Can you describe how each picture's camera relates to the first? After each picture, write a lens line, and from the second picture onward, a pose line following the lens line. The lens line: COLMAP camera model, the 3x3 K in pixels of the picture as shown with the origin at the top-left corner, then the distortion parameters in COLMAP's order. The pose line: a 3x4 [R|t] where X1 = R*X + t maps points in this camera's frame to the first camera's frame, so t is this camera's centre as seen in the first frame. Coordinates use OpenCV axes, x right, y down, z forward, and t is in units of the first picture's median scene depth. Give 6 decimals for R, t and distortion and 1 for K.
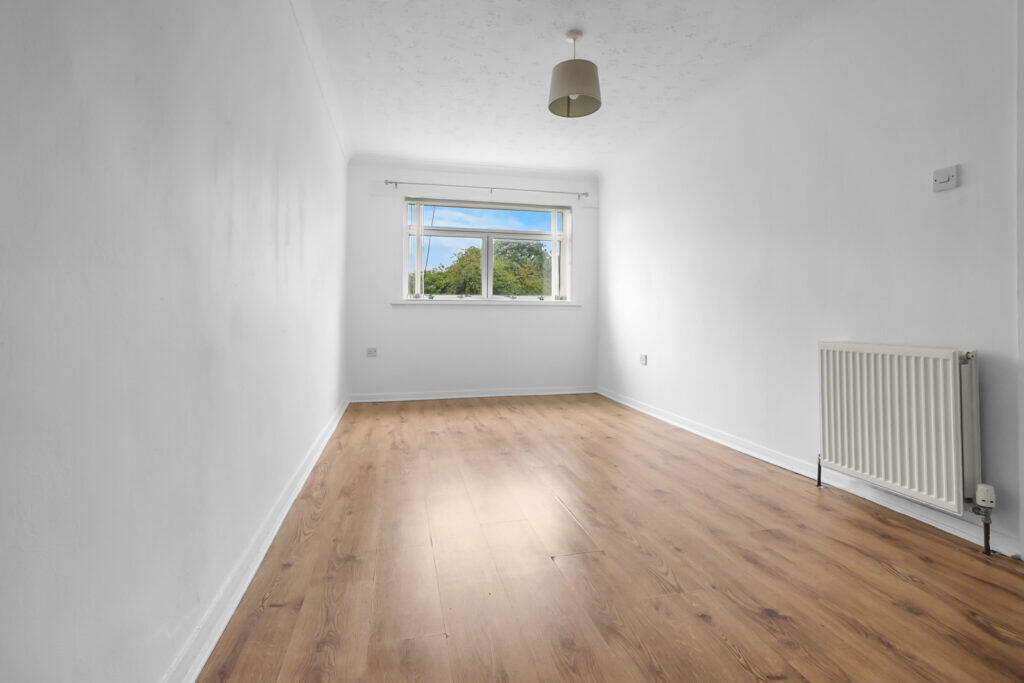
lens RADIAL K [[493.9, 0, 512.3], [0, 493.9, 310.3], [0, 0, 1]] dist [0.019056, 0.000208]
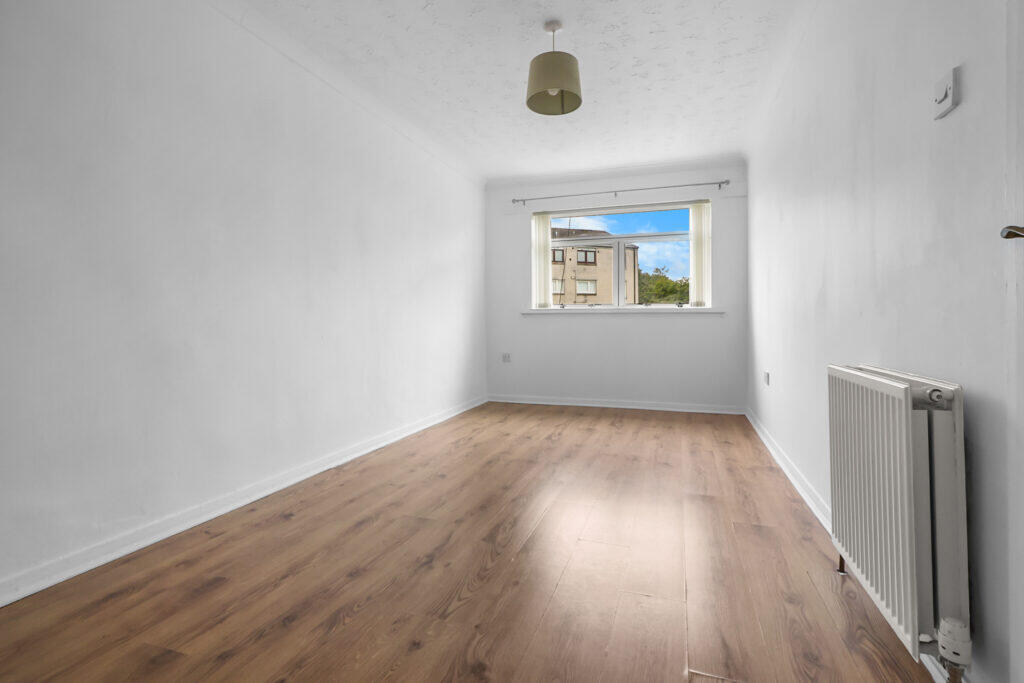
lens RADIAL K [[484.5, 0, 513.8], [0, 484.5, 325.9], [0, 0, 1]] dist [0.009072, -0.000093]
pose [[0.844756, 0.001453, -0.535150, 0.305214], [0.007360, 0.999870, 0.014333, -0.001016], [0.535102, -0.016047, 0.844635, 0.096784]]
